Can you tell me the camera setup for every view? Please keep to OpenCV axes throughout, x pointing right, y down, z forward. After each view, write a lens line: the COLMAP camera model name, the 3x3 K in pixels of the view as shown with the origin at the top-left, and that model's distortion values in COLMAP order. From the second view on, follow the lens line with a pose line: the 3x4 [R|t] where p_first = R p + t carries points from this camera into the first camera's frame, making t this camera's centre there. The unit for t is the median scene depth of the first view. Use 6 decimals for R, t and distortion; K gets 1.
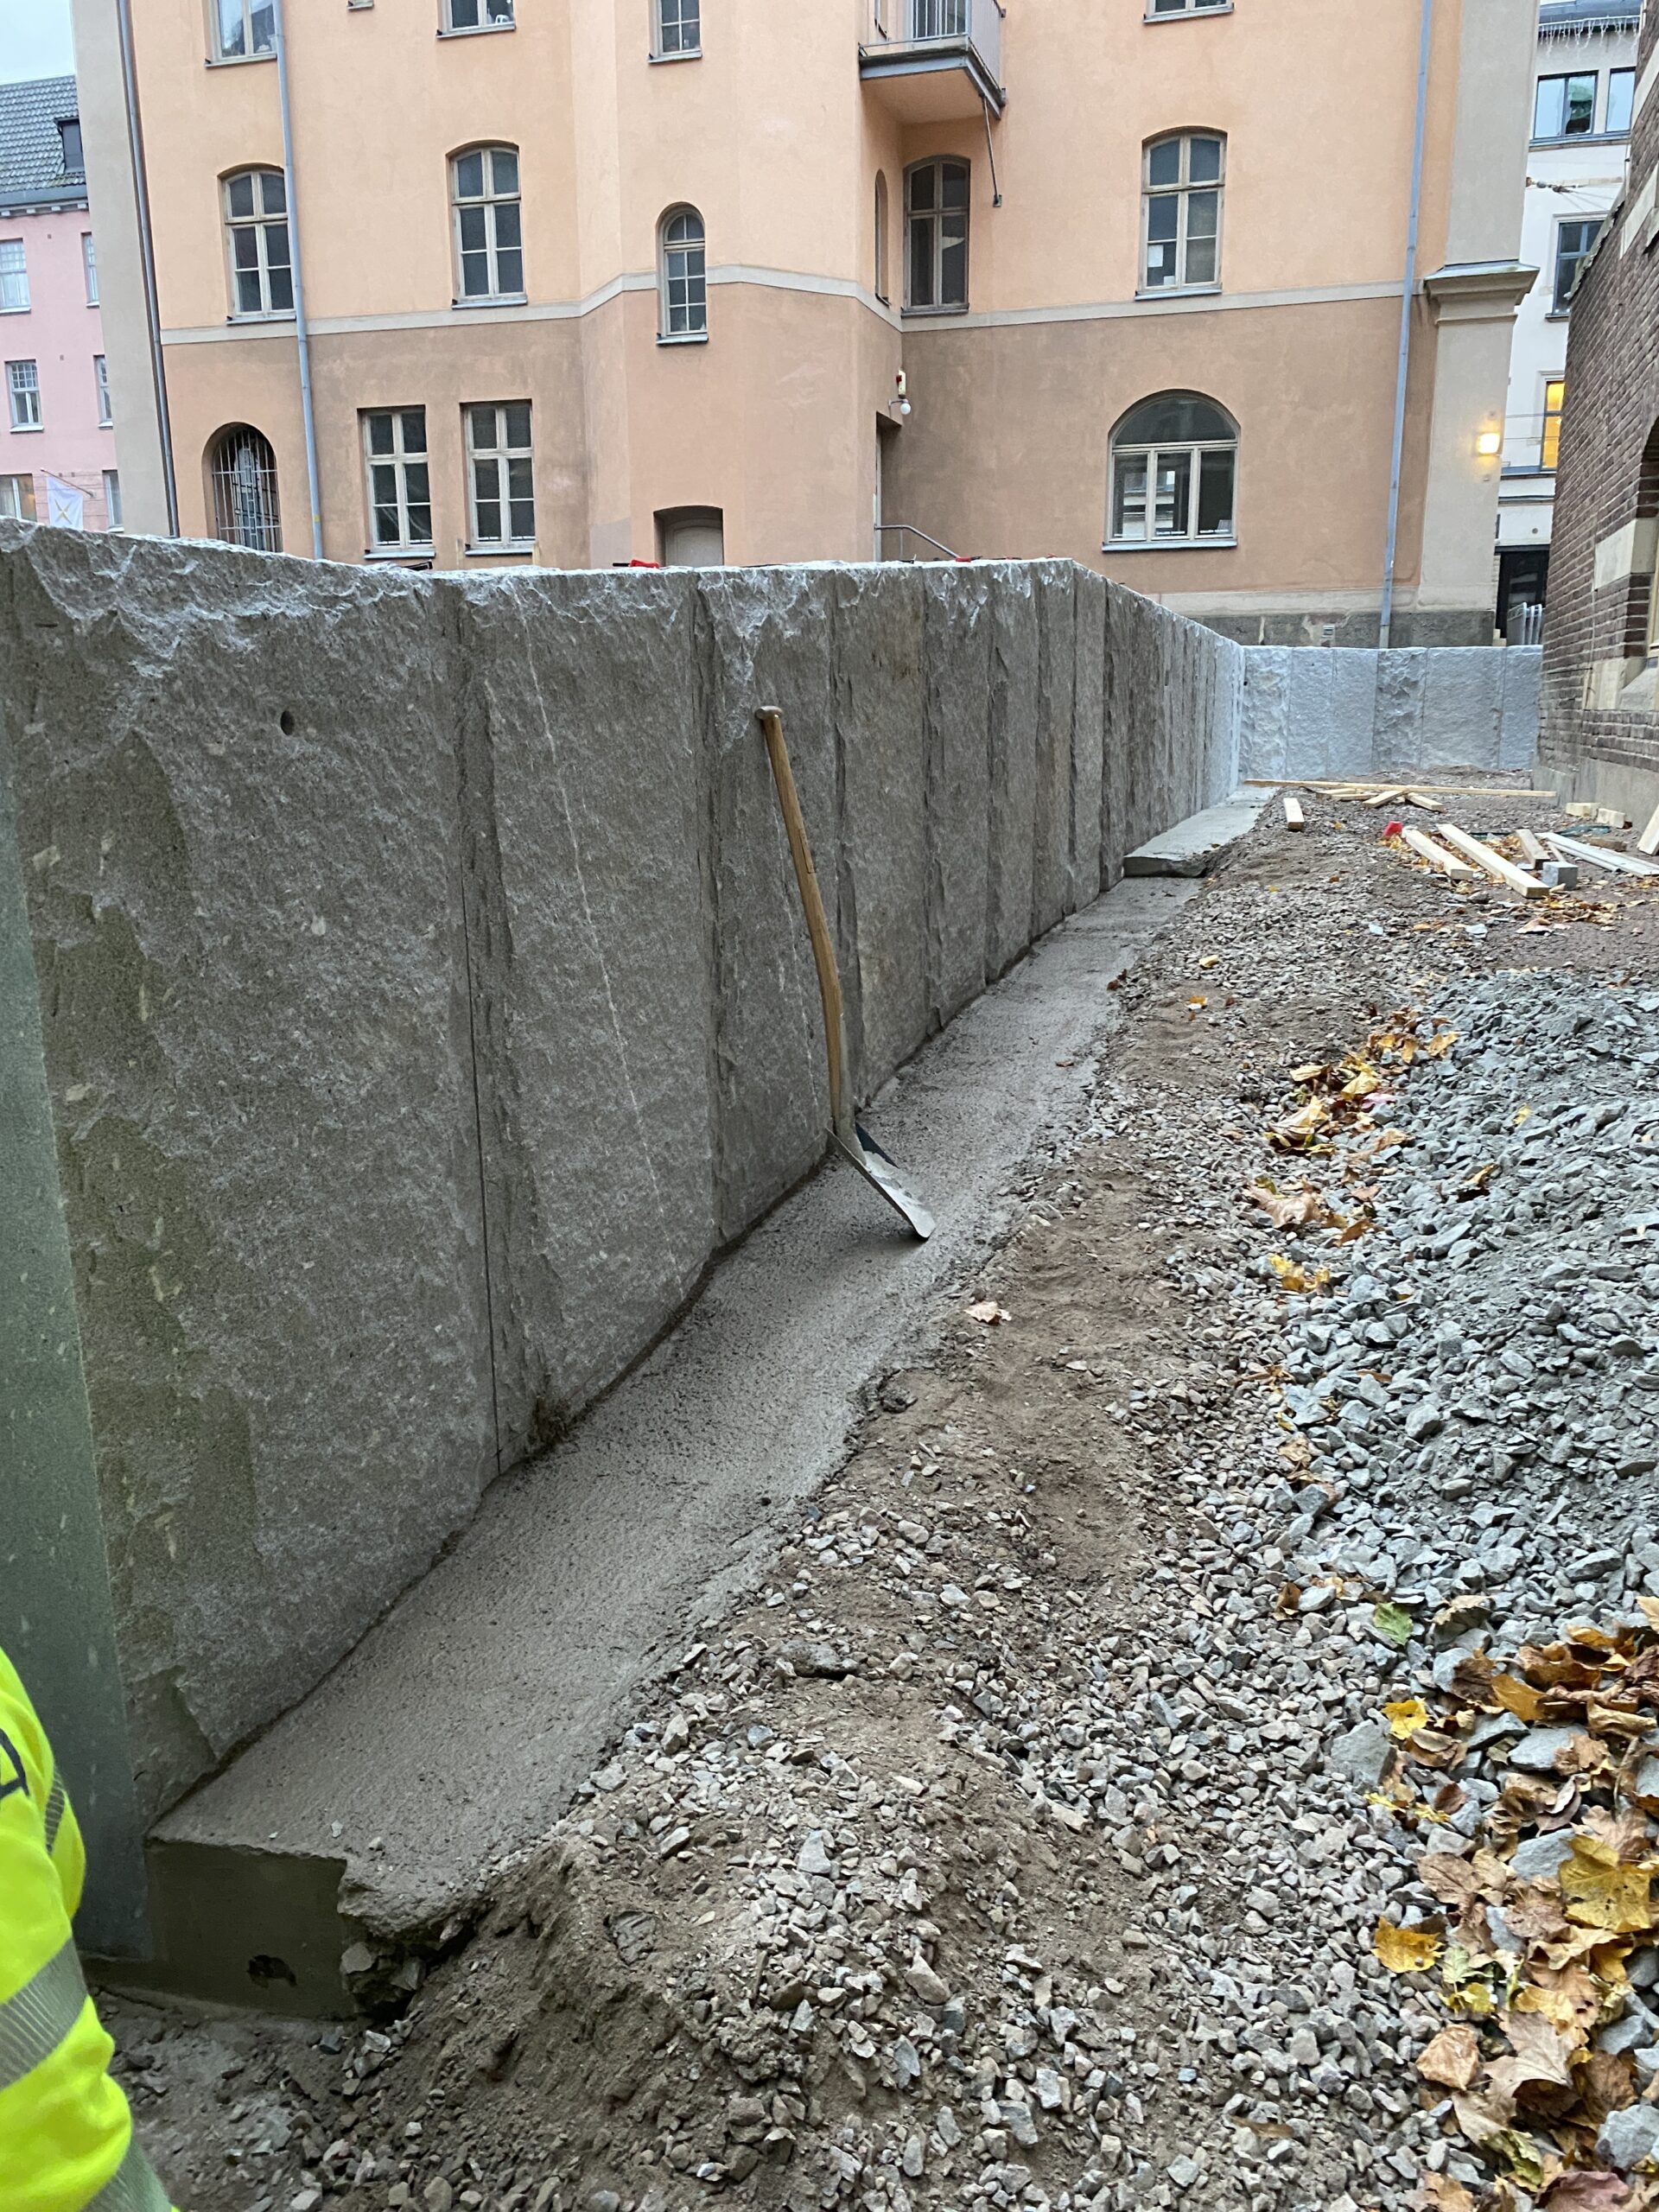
lens RADIAL K [[1695.6, 0, 830.8], [0, 1695.6, 1103.5], [0, 0, 1]] dist [0.032470, -0.023715]
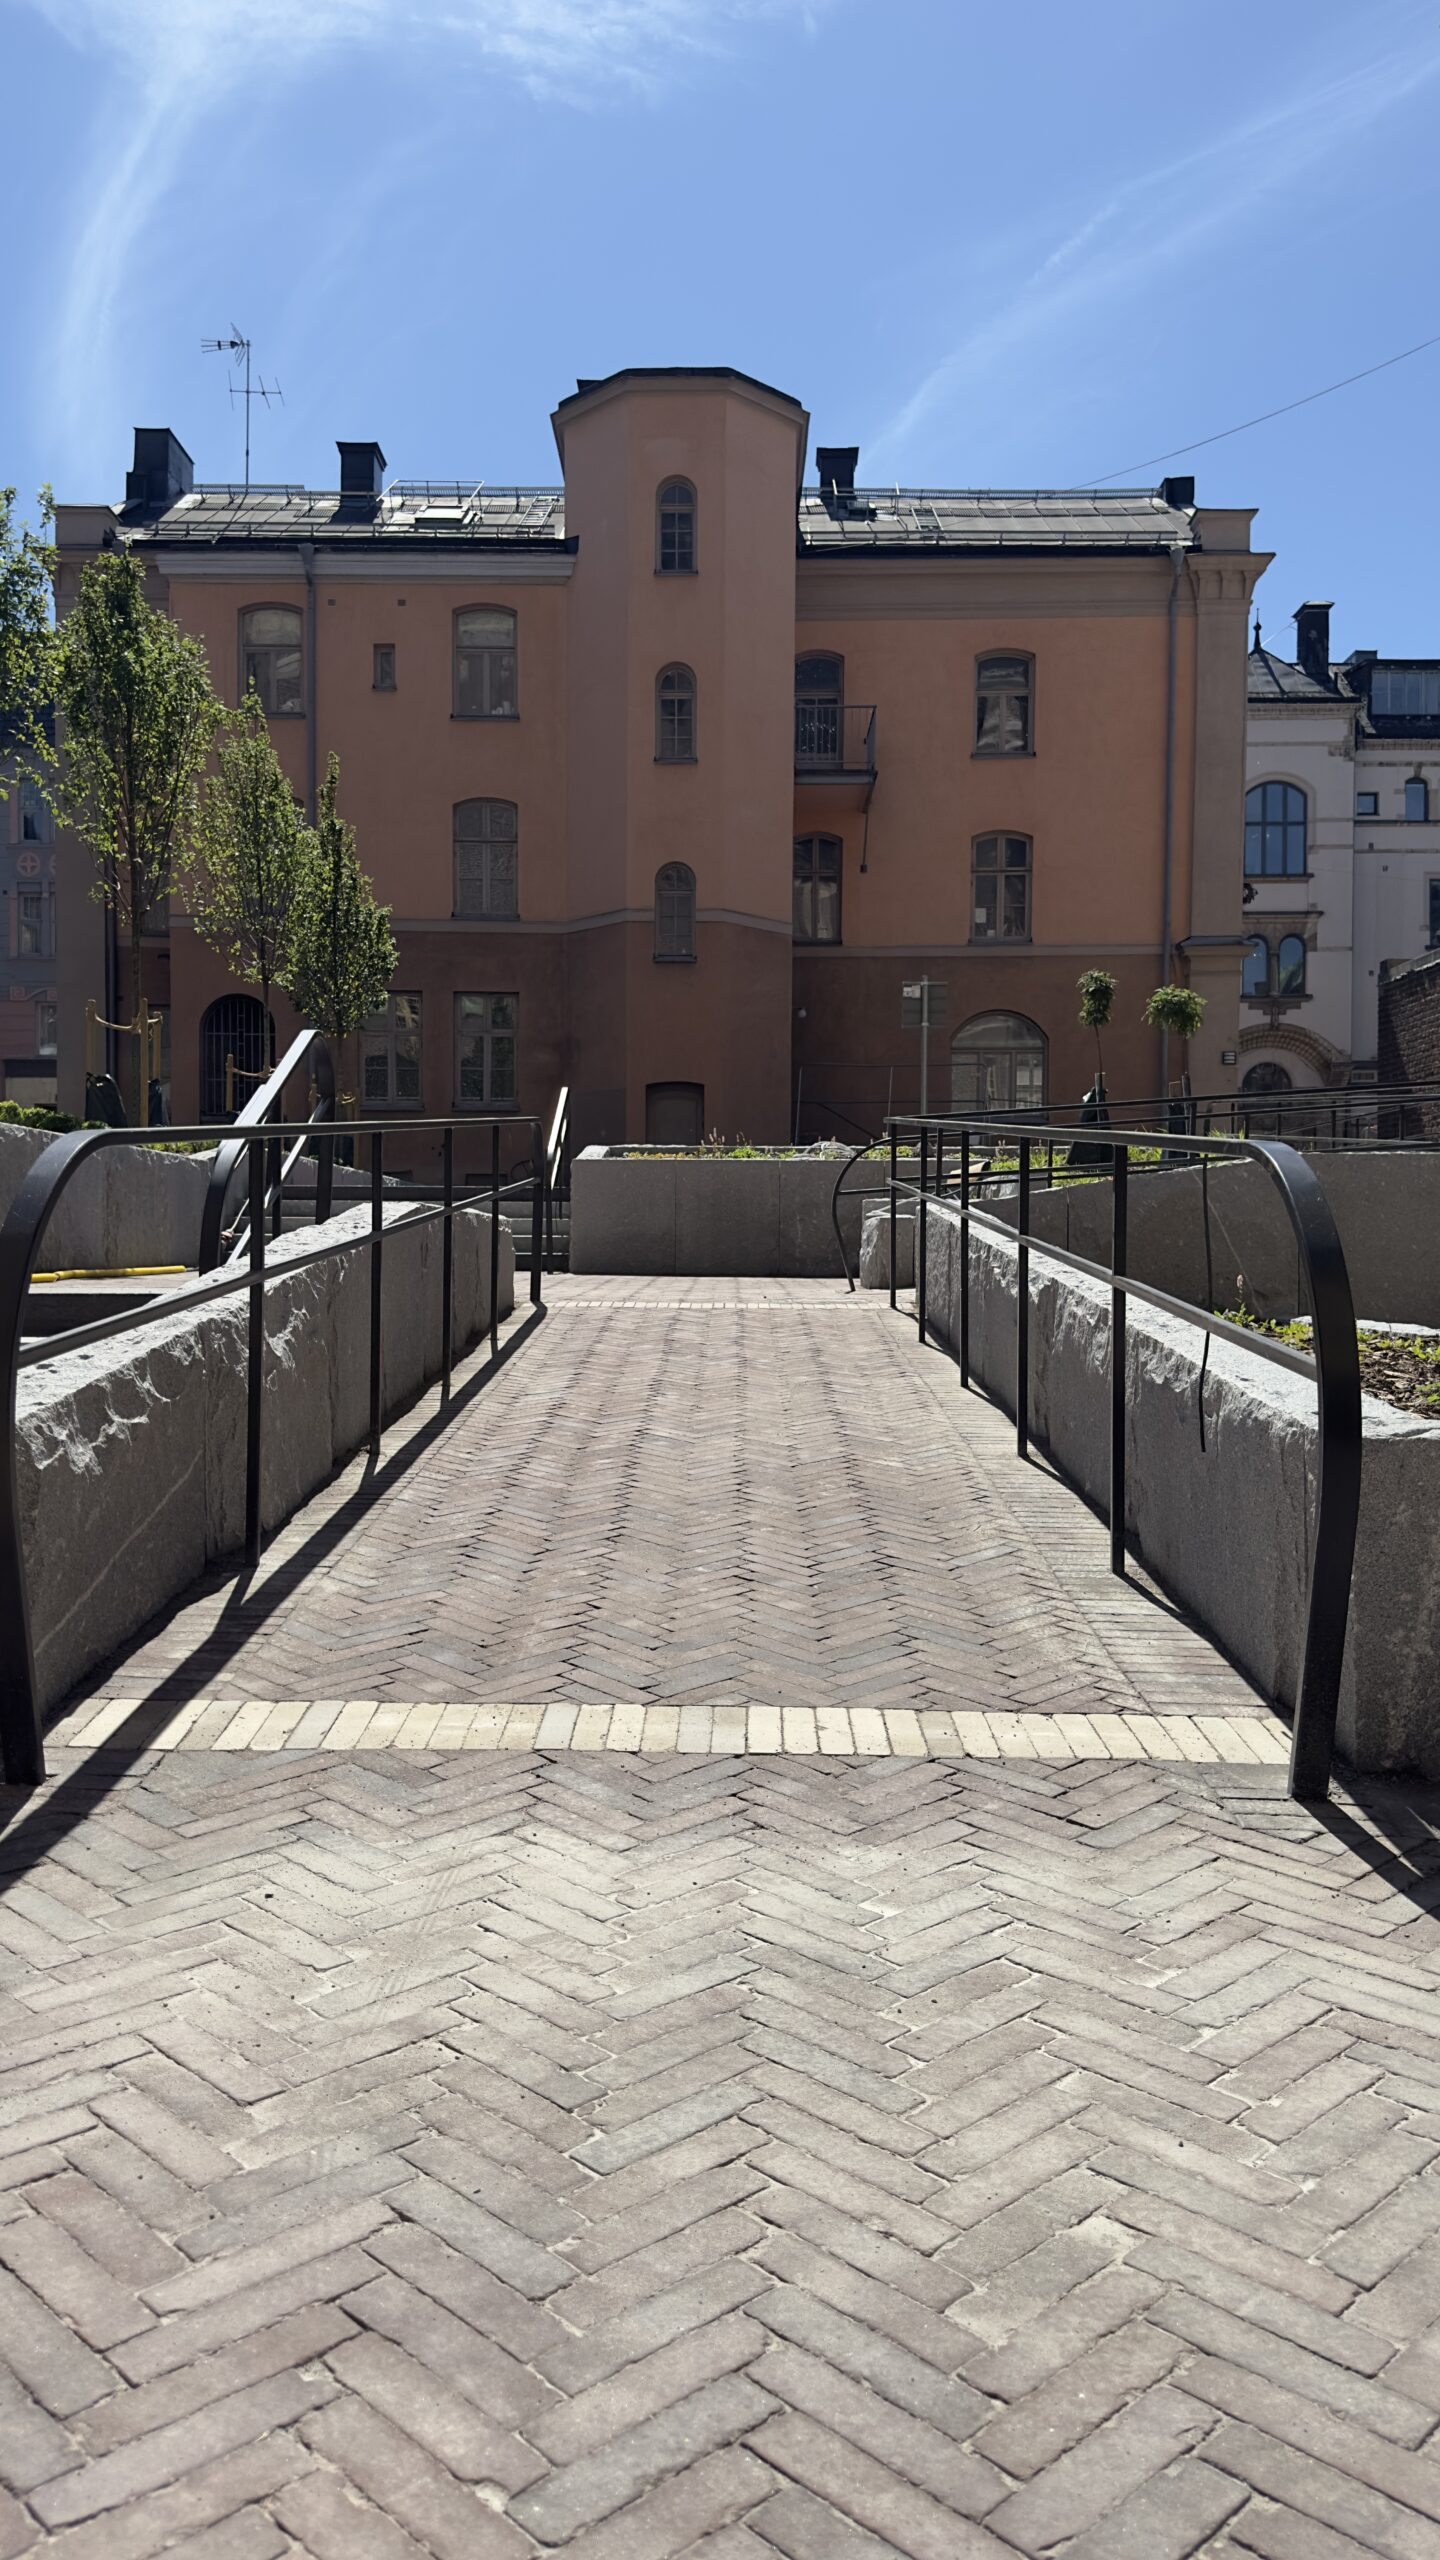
lens RADIAL K [[1809.2, 0, 716.3], [0, 1809.2, 1277.6], [0, 0, 1]] dist [0.052541, -0.014682]
pose [[0.960786, 0.005854, 0.277229, -0.403863], [0.052544, 0.977821, -0.202746, 0.059639], [-0.272267, 0.209362, 0.939169, -0.222231]]
